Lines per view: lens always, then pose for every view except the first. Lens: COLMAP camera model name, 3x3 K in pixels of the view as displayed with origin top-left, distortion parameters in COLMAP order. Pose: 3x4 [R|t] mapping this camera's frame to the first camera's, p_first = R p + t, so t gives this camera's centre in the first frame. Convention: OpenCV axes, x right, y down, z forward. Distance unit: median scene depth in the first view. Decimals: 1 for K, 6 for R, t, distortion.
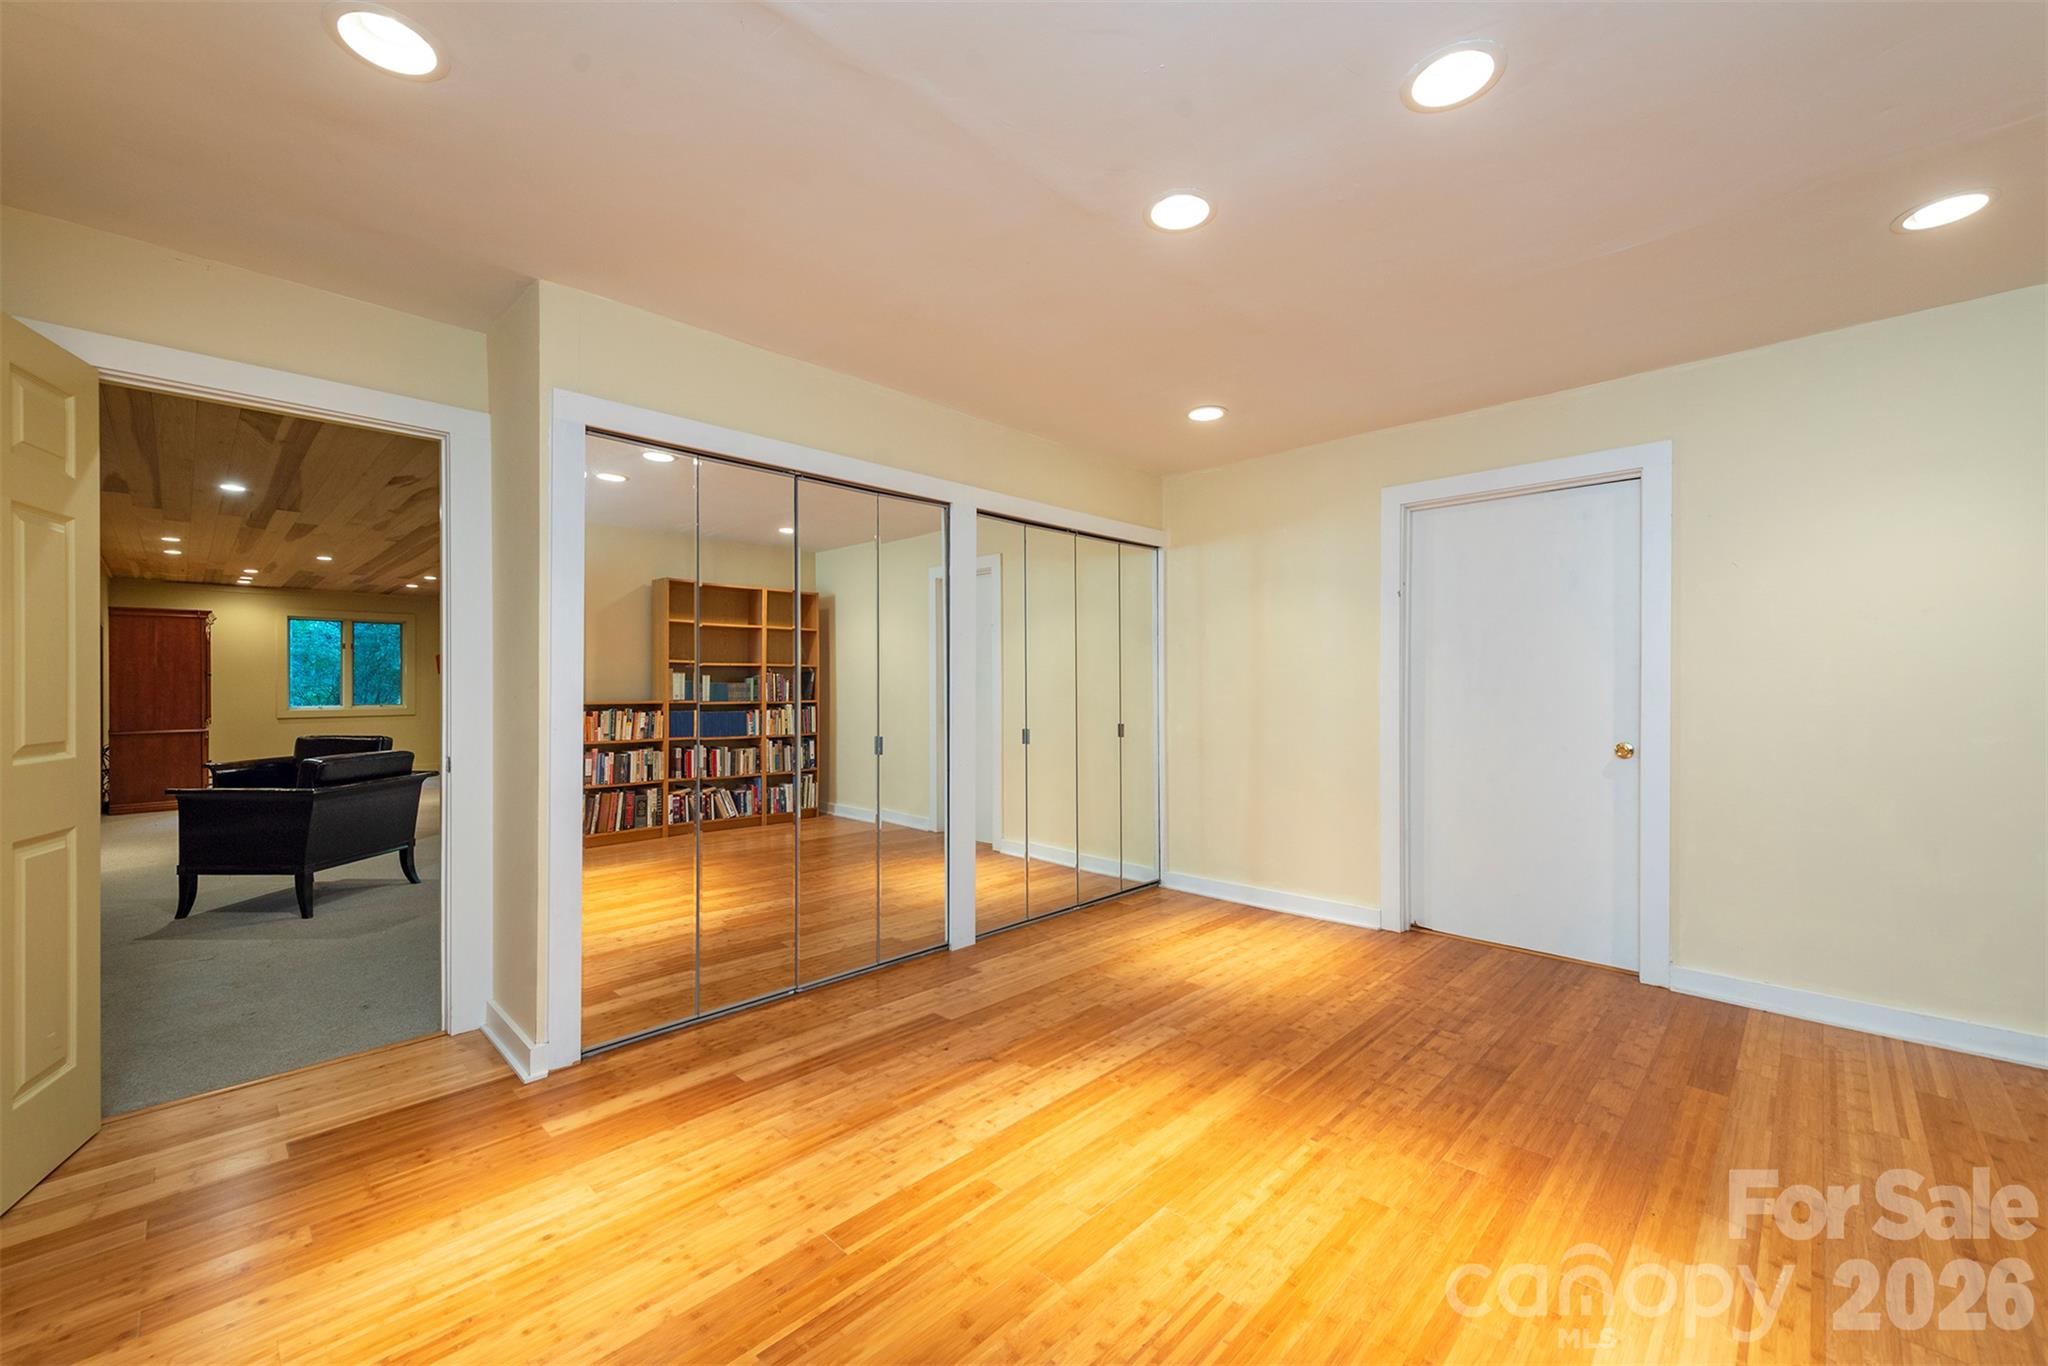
lens RADIAL K [[808.8, 0, 1024.0], [0, 808.8, 683.0], [0, 0, 1]] dist [0.000998, 0.000082]
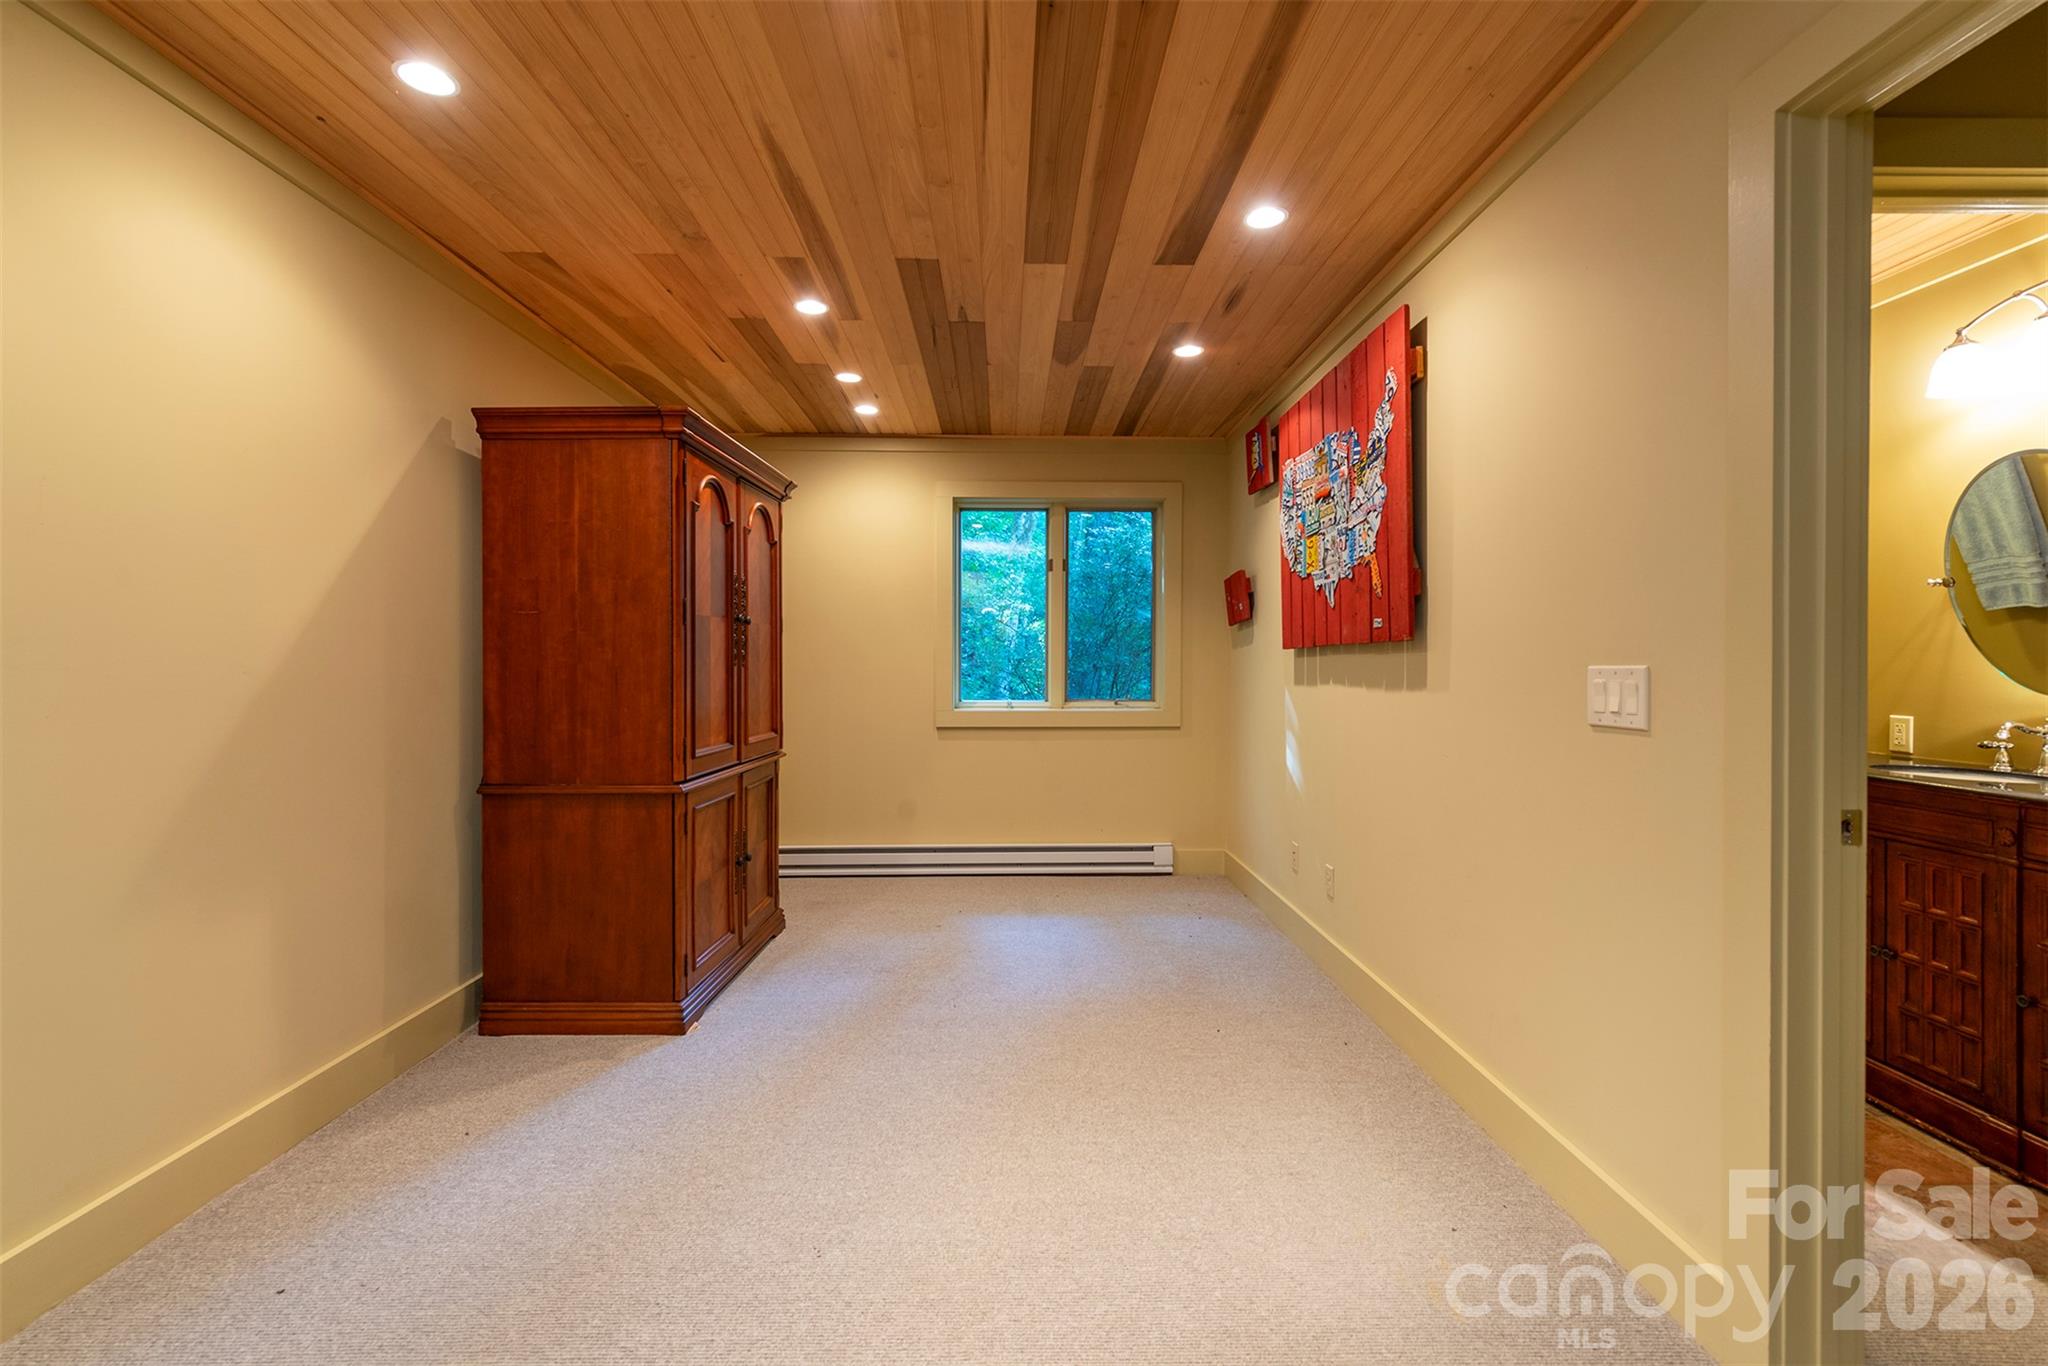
lens RADIAL K [[904.8, 0, 1024.0], [0, 904.8, 683.0], [0, 0, 1]] dist [-0.000034, -0.000004]
pose [[0.709197, 0.010586, -0.704931, -0.519368], [0.005694, 0.999769, 0.020741, 0.008383], [0.704988, -0.018724, 0.708972, 0.660596]]
